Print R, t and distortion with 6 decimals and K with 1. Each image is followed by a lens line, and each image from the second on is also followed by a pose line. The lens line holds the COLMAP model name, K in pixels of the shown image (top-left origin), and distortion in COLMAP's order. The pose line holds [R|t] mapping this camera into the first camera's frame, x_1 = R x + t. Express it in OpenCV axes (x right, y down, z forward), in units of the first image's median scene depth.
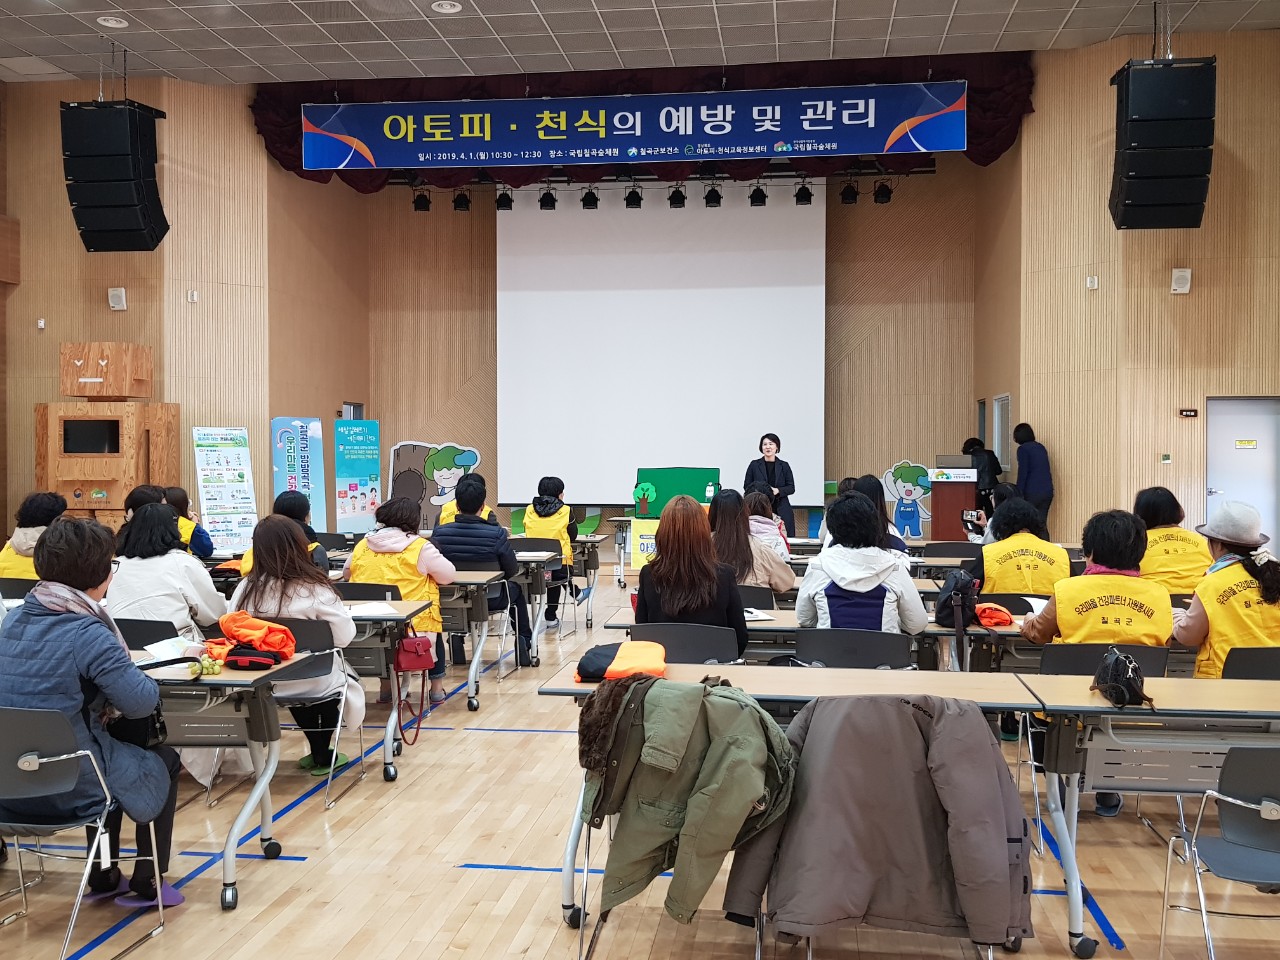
lens RADIAL K [[1076.7, 0, 640.0], [0, 1076.7, 480.0], [0, 0, 1]] dist [0.071158, -0.122672]
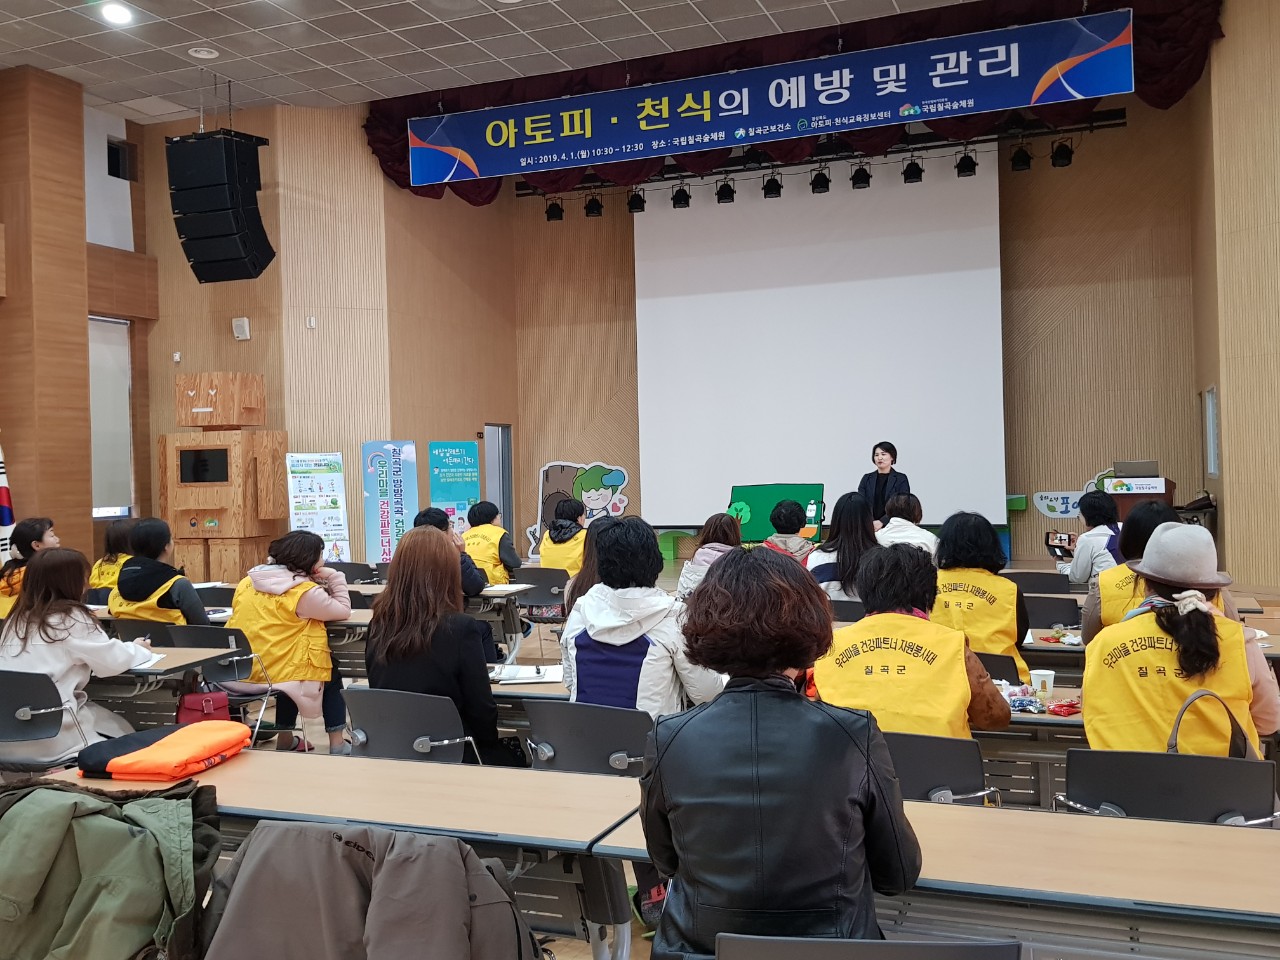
lens RADIAL K [[1124.0, 0, 640.0], [0, 1124.0, 480.0], [0, 0, 1]] dist [0.078557, -0.133222]
pose [[0.970053, -0.022857, -0.241814, 0.134103], [0.018735, 0.999638, -0.019332, 0.000859], [0.242169, 0.014223, 0.970130, 0.074004]]
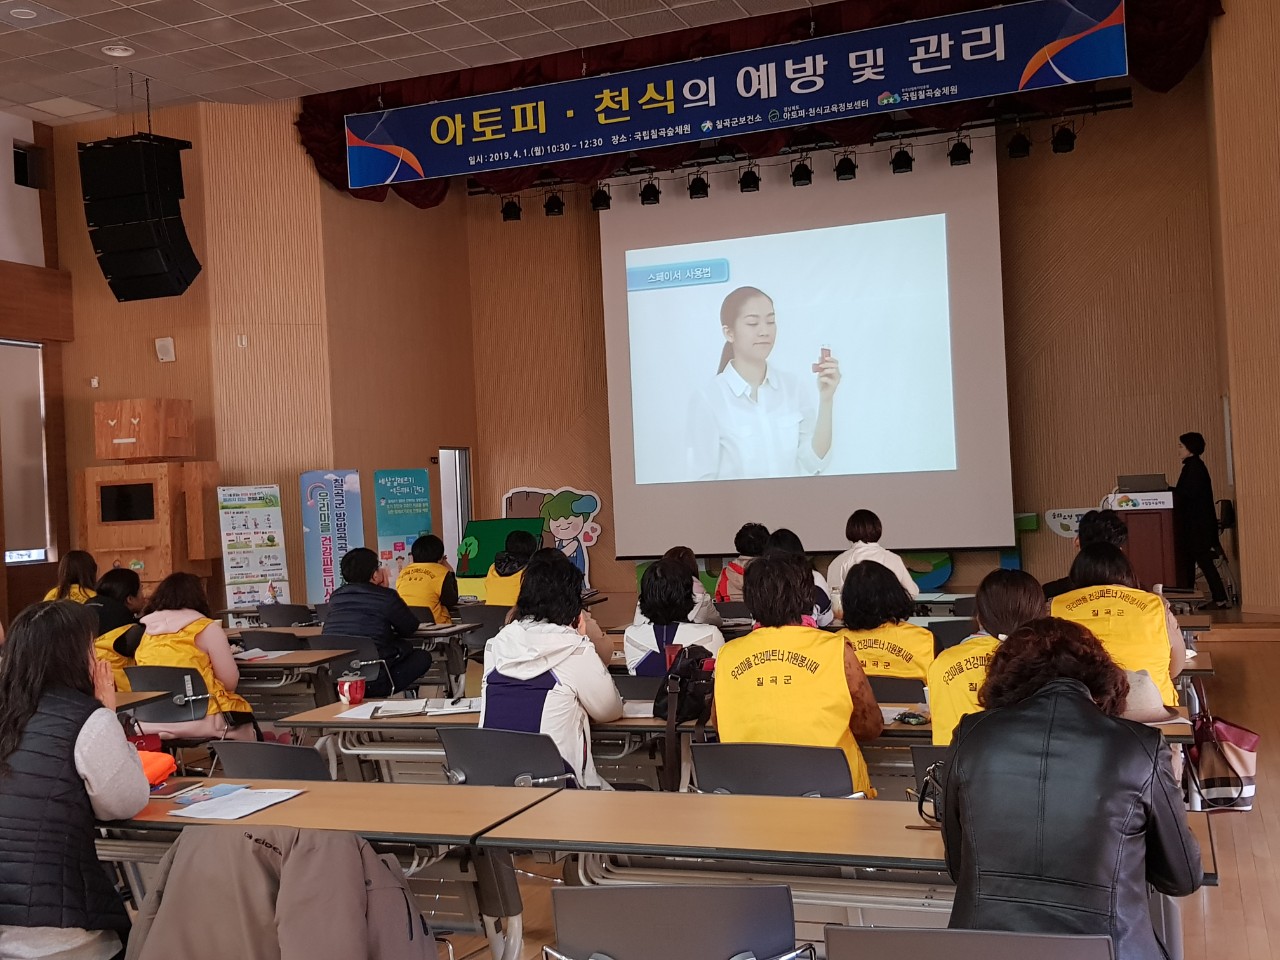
lens RADIAL K [[1297.1, 0, 639.9], [0, 1297.1, 494.2], [0, 0, 1]] dist [0.088054, -0.166675]
pose [[0.970629, -0.046872, -0.235970, 0.166031], [0.041908, 0.998783, -0.026009, -0.000171], [0.236902, 0.015356, 0.971412, 0.028869]]
